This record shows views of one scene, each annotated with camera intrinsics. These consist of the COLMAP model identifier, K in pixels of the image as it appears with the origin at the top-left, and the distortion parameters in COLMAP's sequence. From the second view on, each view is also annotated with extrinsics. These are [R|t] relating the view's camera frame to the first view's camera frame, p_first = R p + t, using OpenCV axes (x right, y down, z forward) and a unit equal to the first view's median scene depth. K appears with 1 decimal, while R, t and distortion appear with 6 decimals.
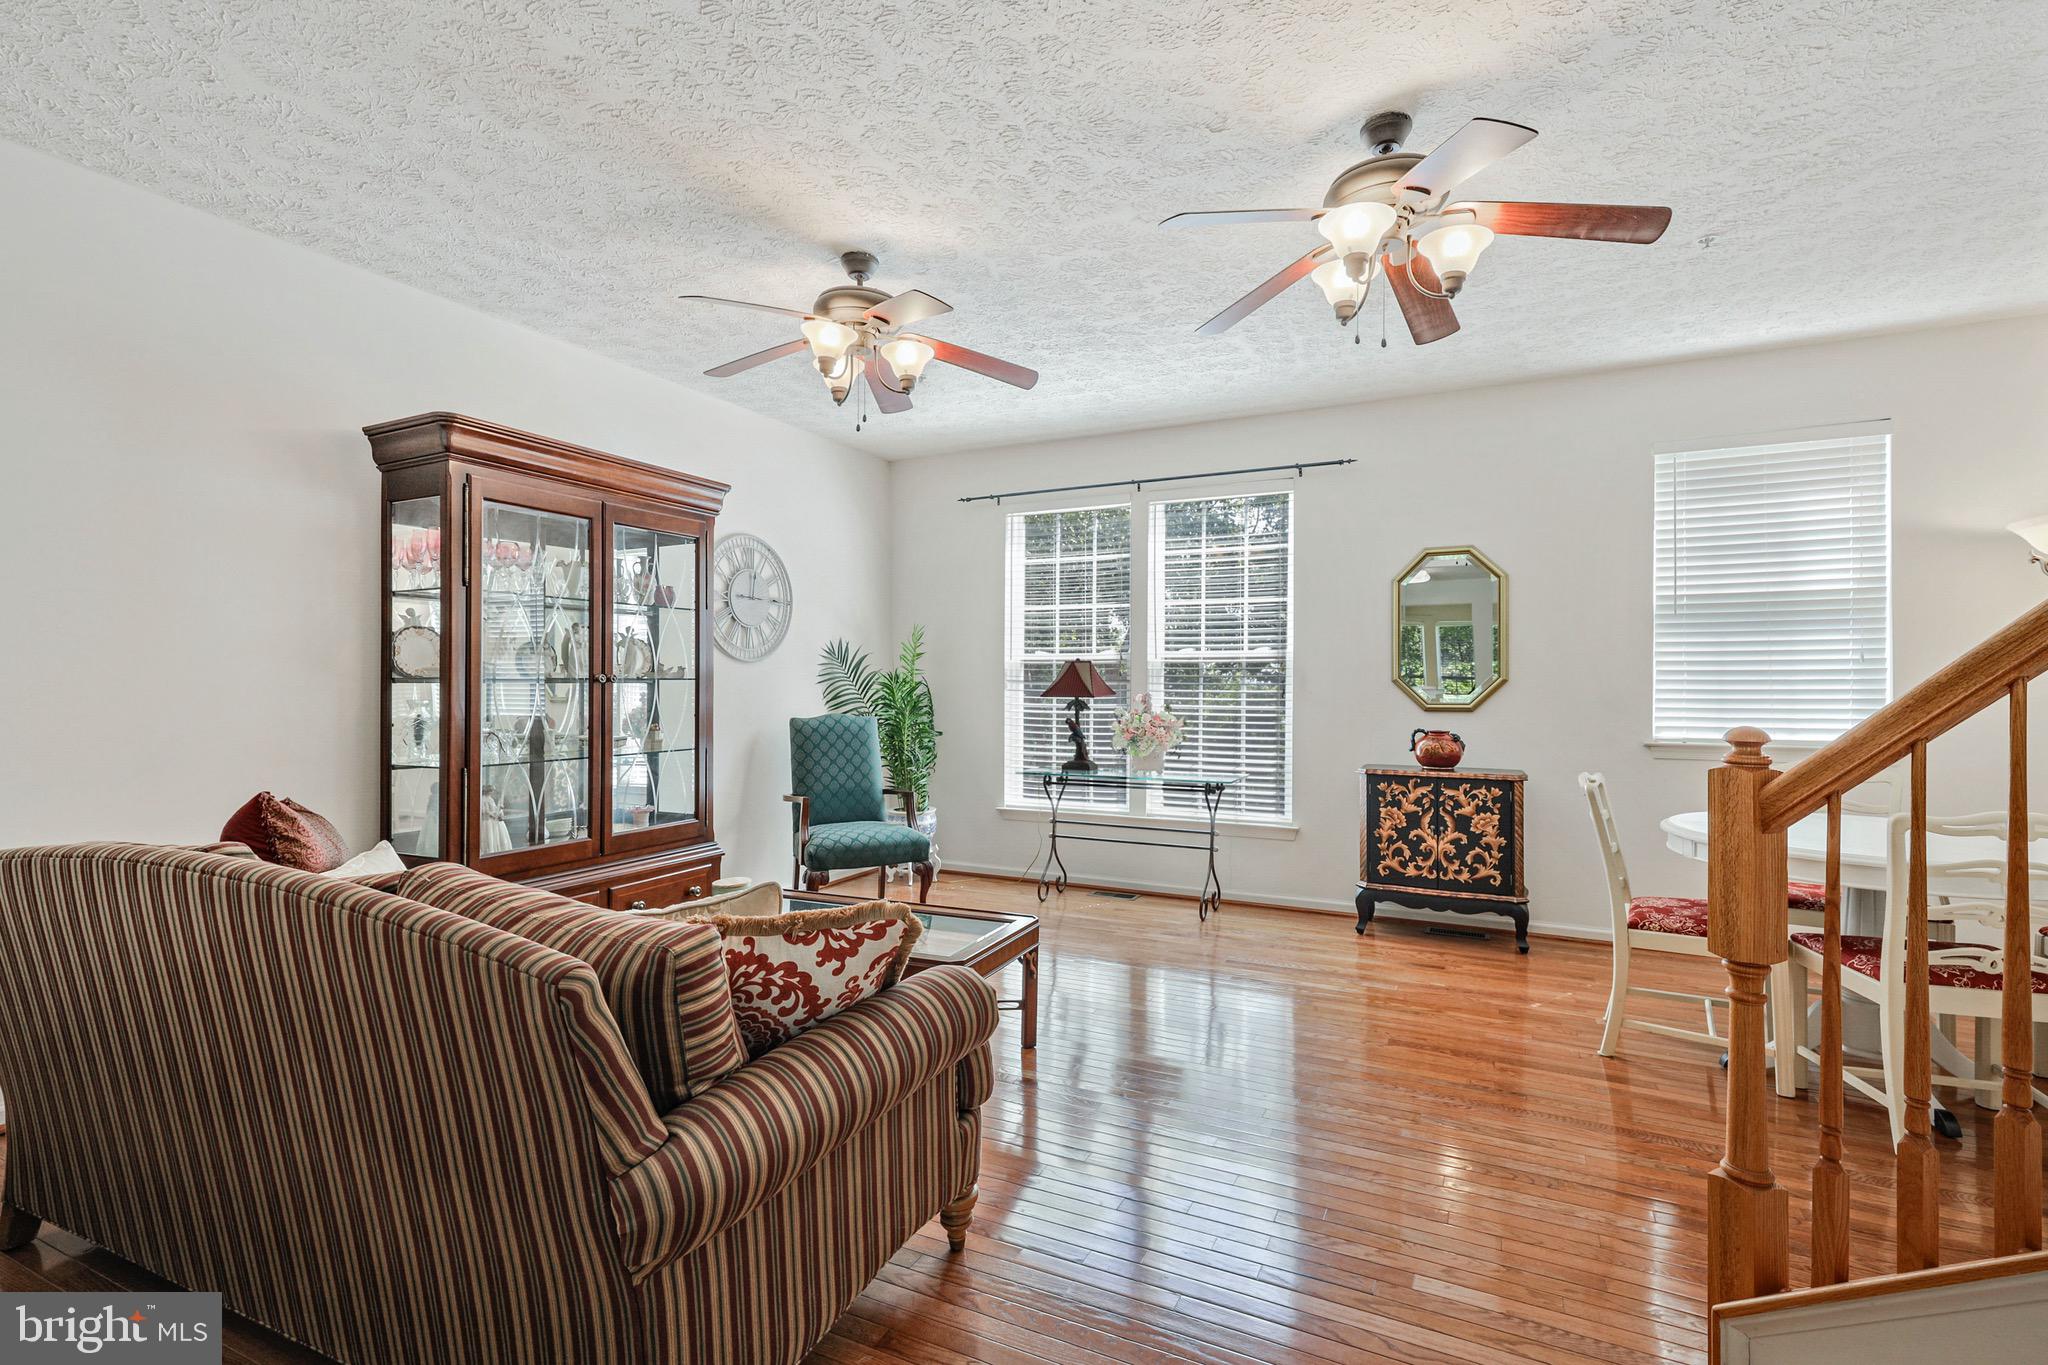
lens RADIAL K [[950.4, 0, 1029.7], [0, 950.4, 677.4], [0, 0, 1]] dist [0.003320, 0.000182]
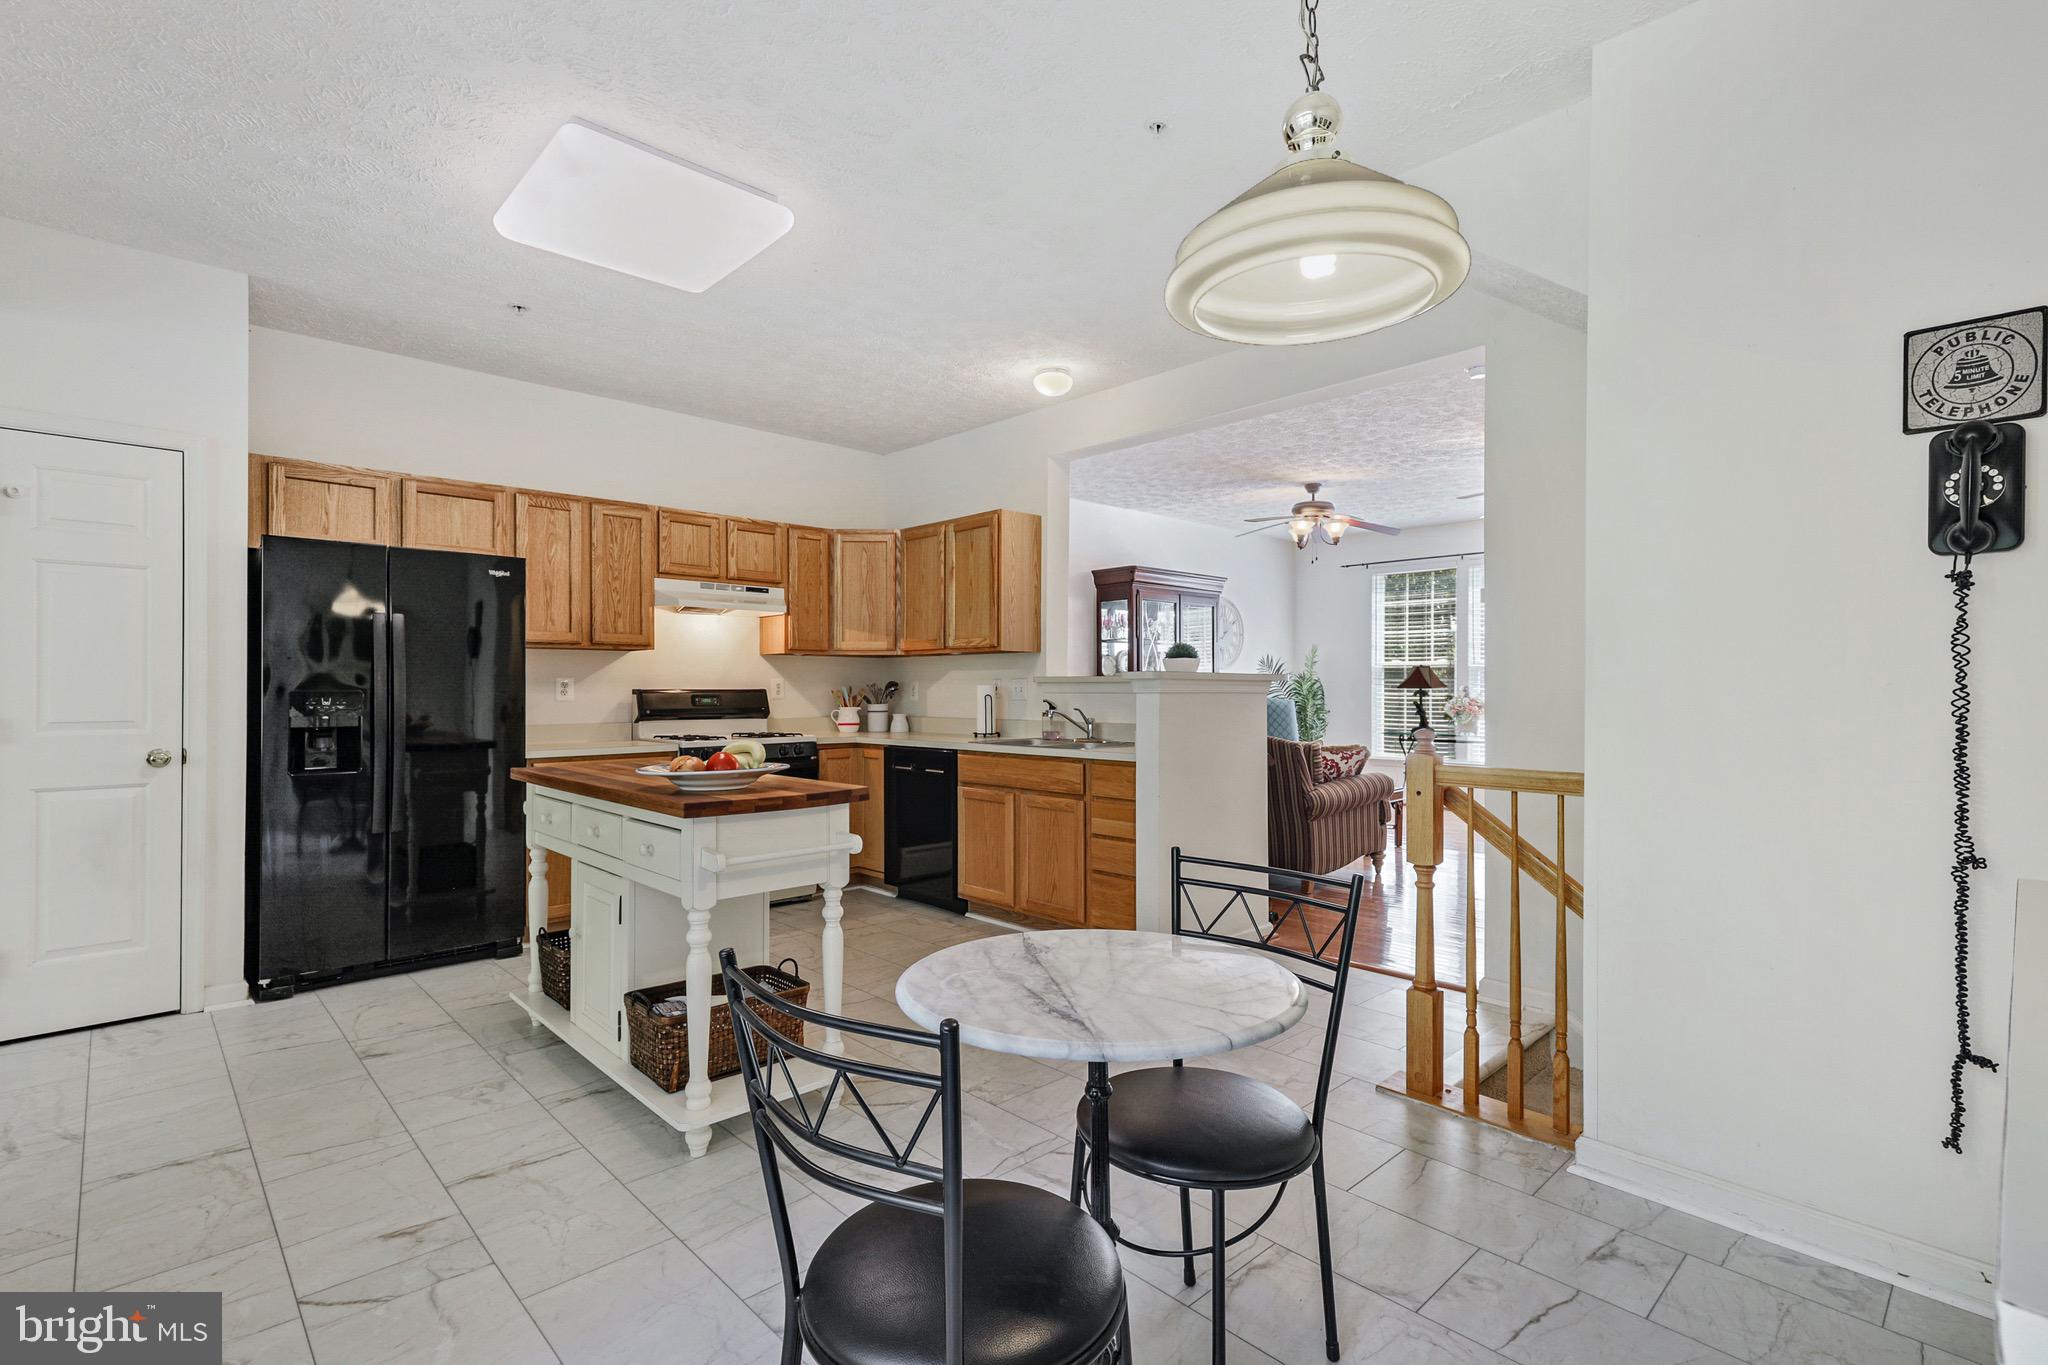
lens RADIAL K [[950.4, 0, 1029.7], [0, 950.4, 677.4], [0, 0, 1]] dist [0.003320, 0.000182]
pose [[0.943190, -0.002455, -0.332243, -0.041098], [0.002831, 0.999996, 0.000648, -0.001108], [0.332240, -0.001552, 0.943193, -0.767017]]
